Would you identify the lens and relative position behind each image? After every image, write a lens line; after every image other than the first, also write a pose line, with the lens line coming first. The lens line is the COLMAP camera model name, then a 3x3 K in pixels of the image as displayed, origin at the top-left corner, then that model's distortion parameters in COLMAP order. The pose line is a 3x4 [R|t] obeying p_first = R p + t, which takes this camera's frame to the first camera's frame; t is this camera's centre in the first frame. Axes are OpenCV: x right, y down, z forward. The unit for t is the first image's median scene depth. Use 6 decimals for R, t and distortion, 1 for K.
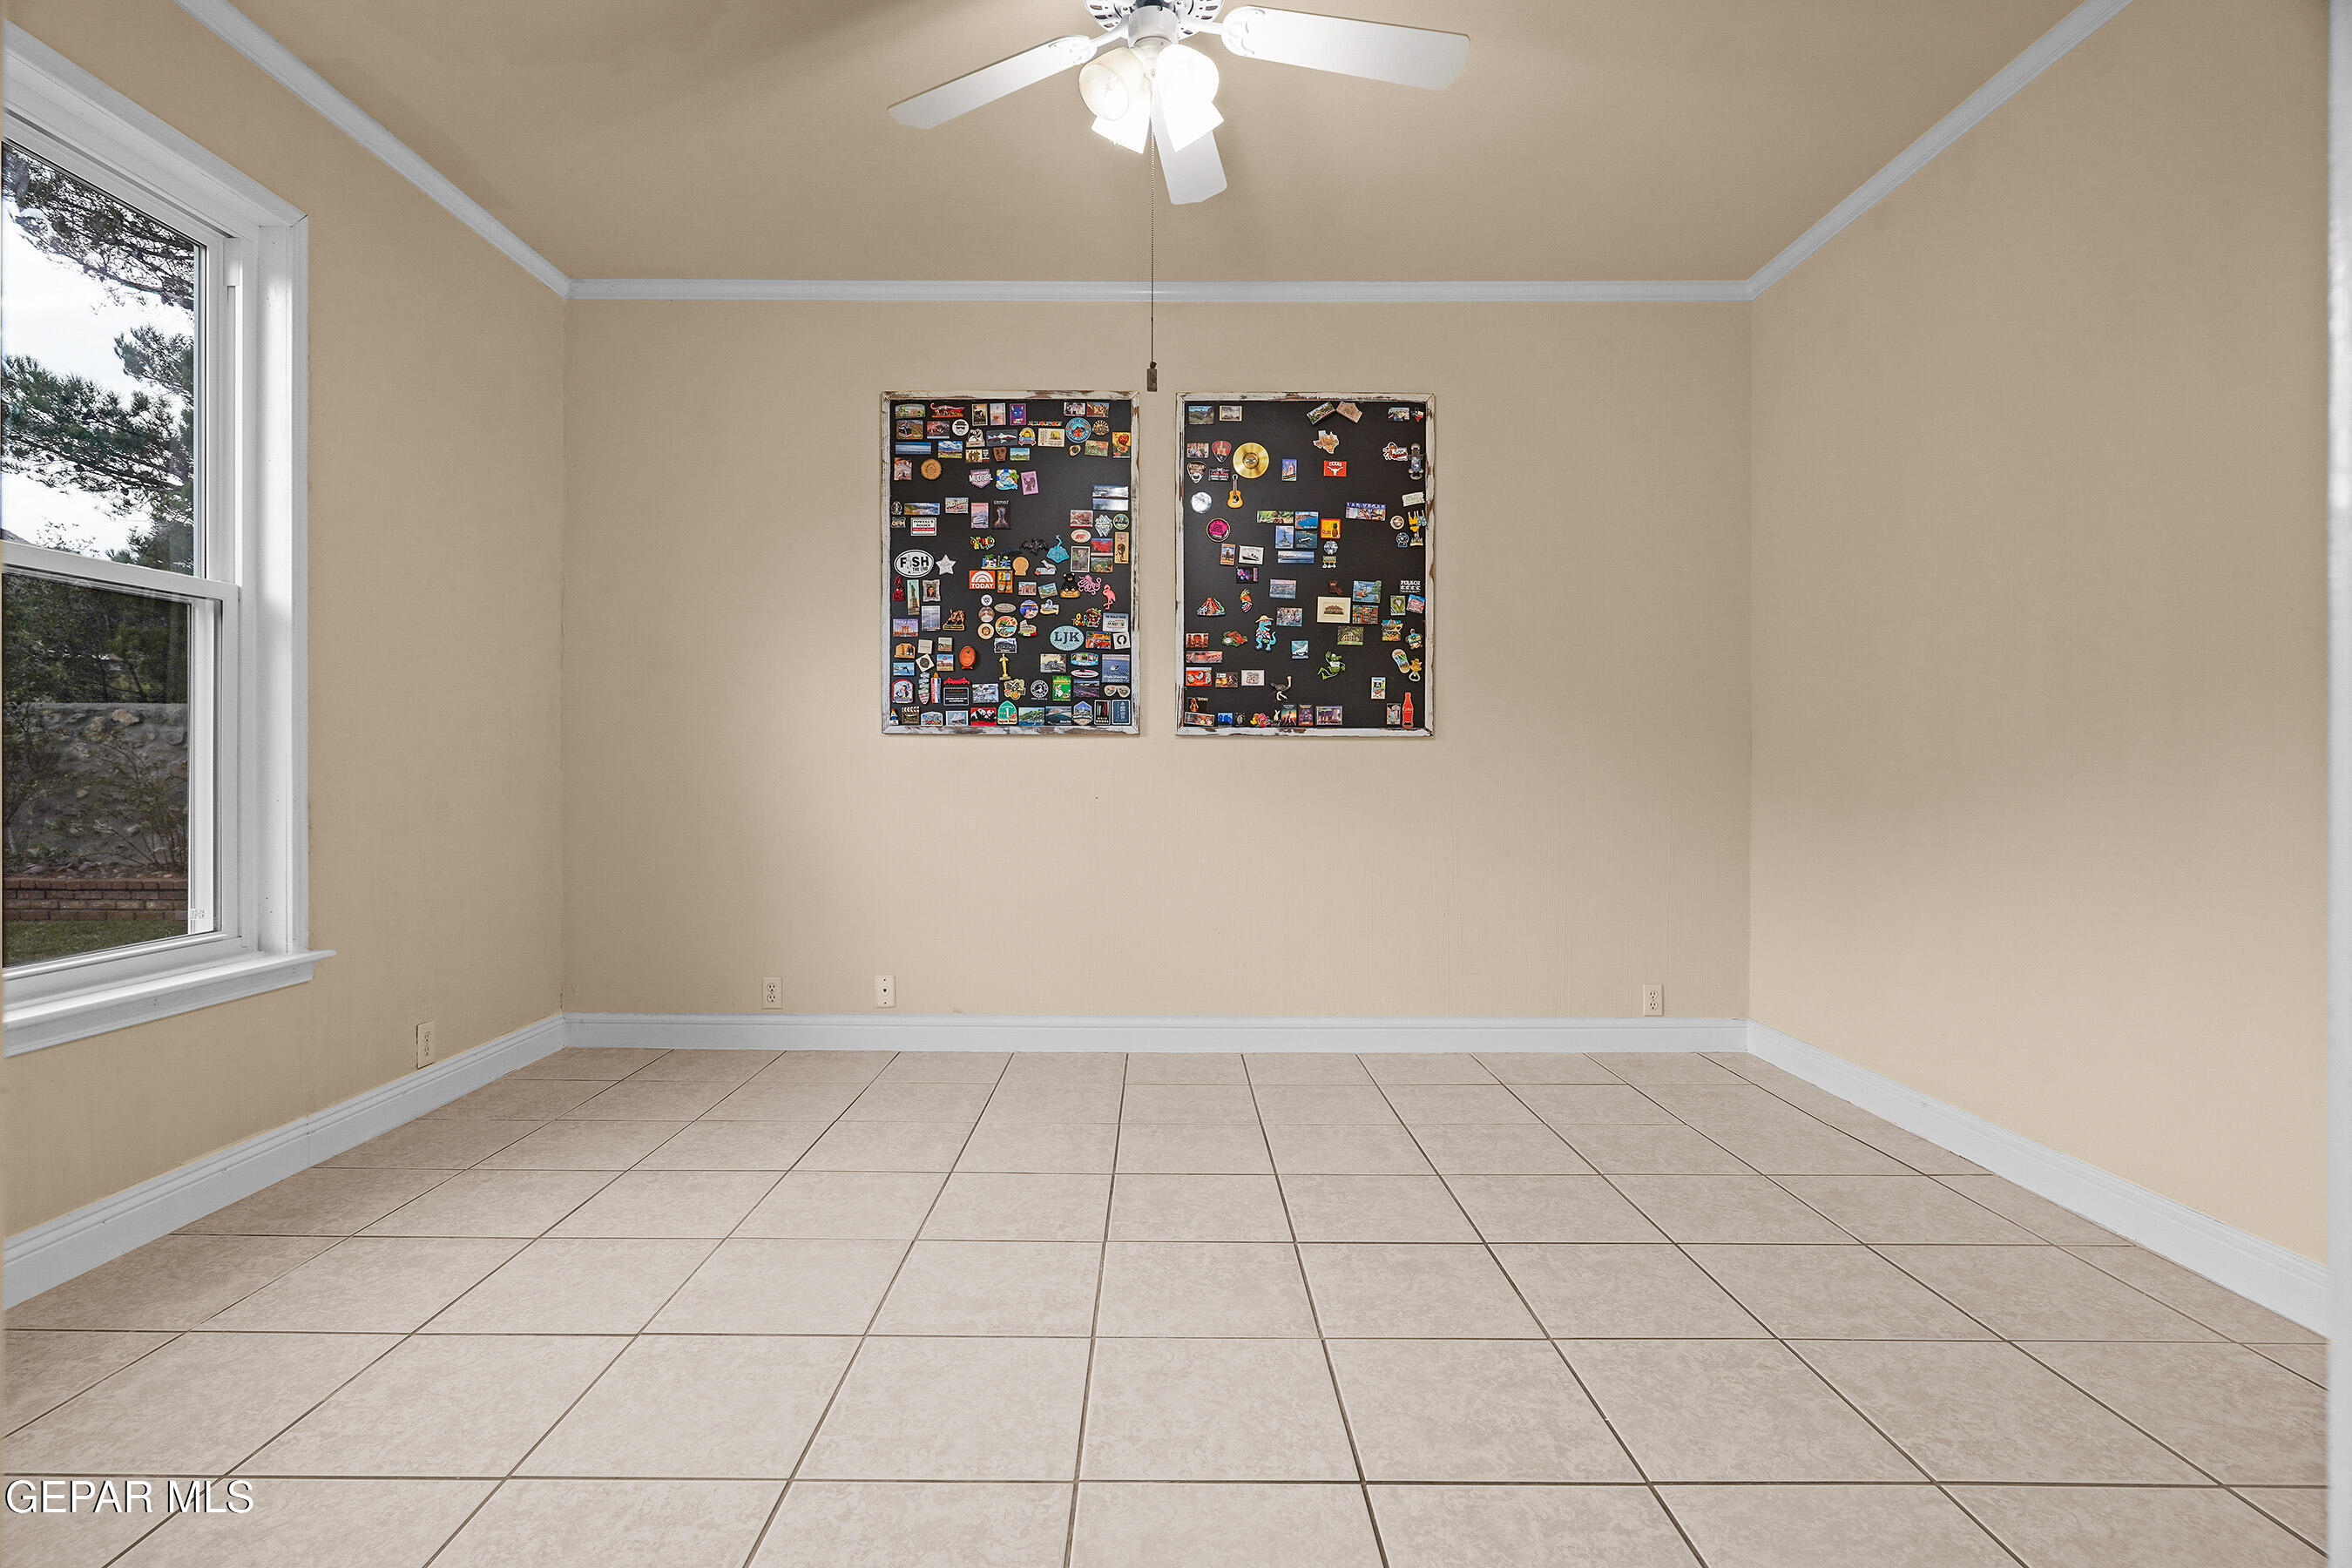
lens RADIAL K [[1125.2, 0, 1158.8], [0, 1125.2, 777.1], [0, 0, 1]] dist [-0.006328, 0.002787]
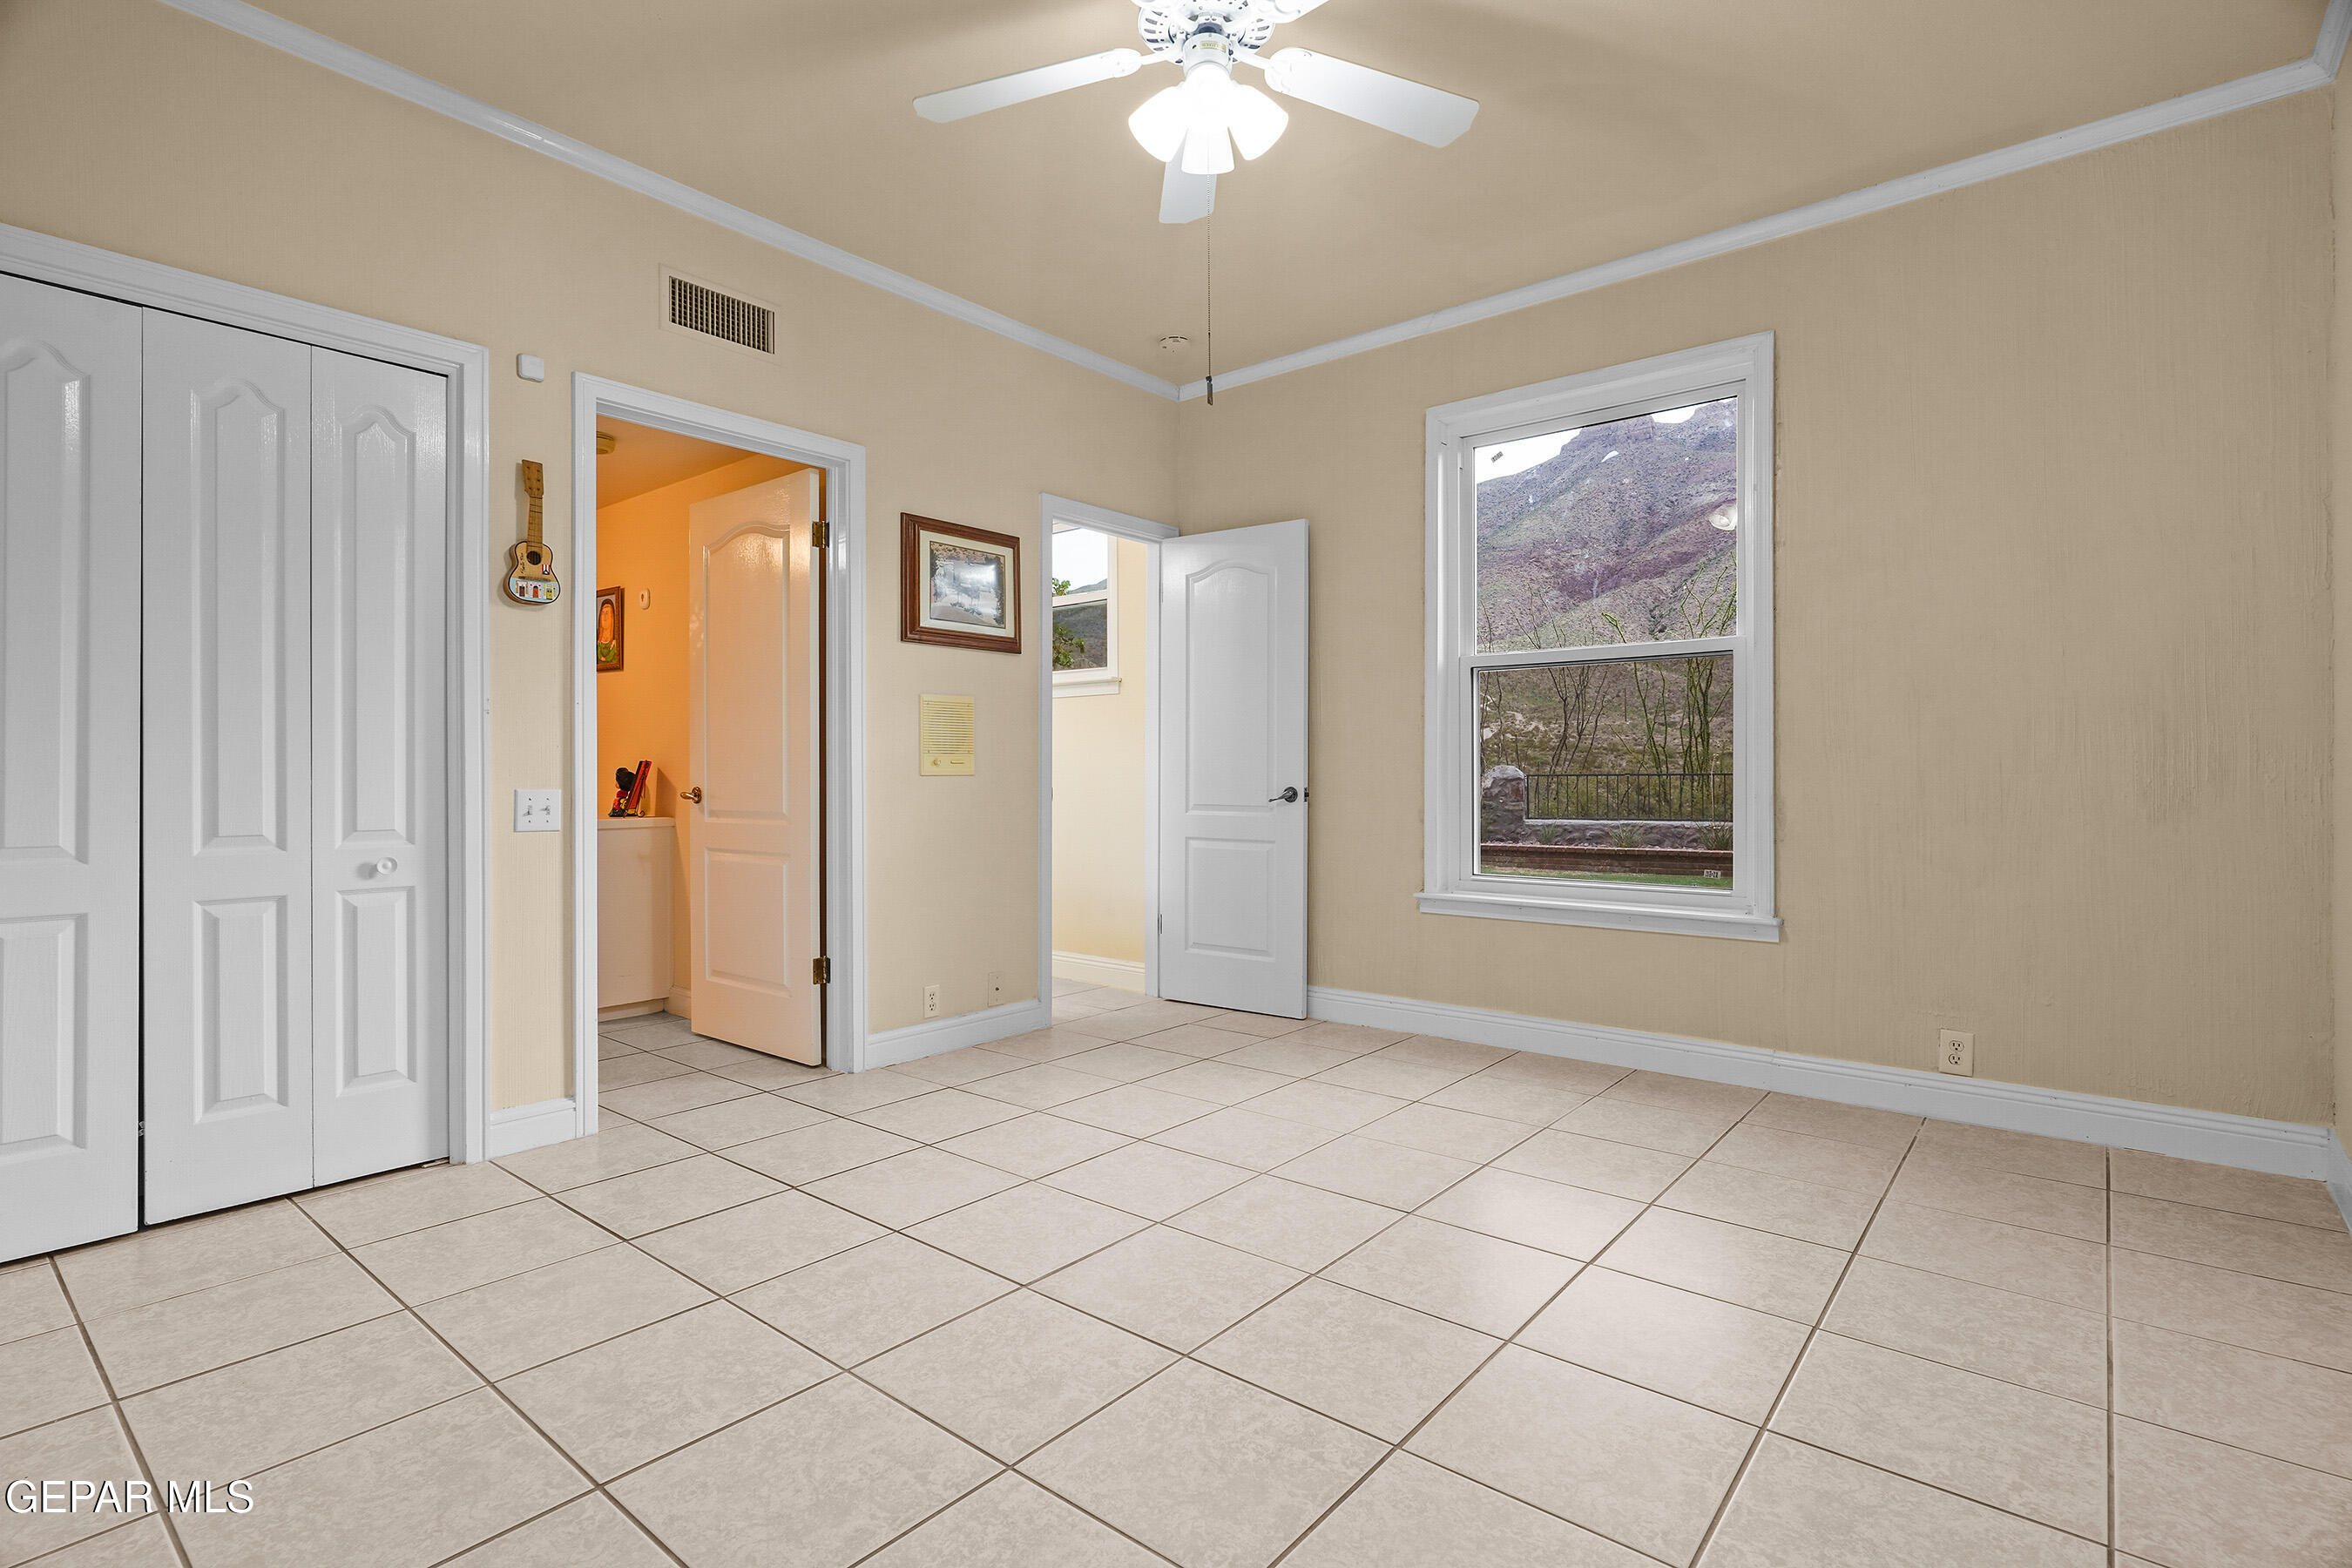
lens RADIAL K [[1125.2, 0, 1158.7], [0, 1125.2, 776.0], [0, 0, 1]] dist [-0.006328, 0.002787]
pose [[-0.643413, -0.000146, -0.765519, 0.948214], [-0.006498, 0.999965, 0.005271, -0.007749], [0.765492, 0.008365, -0.643391, 1.894675]]
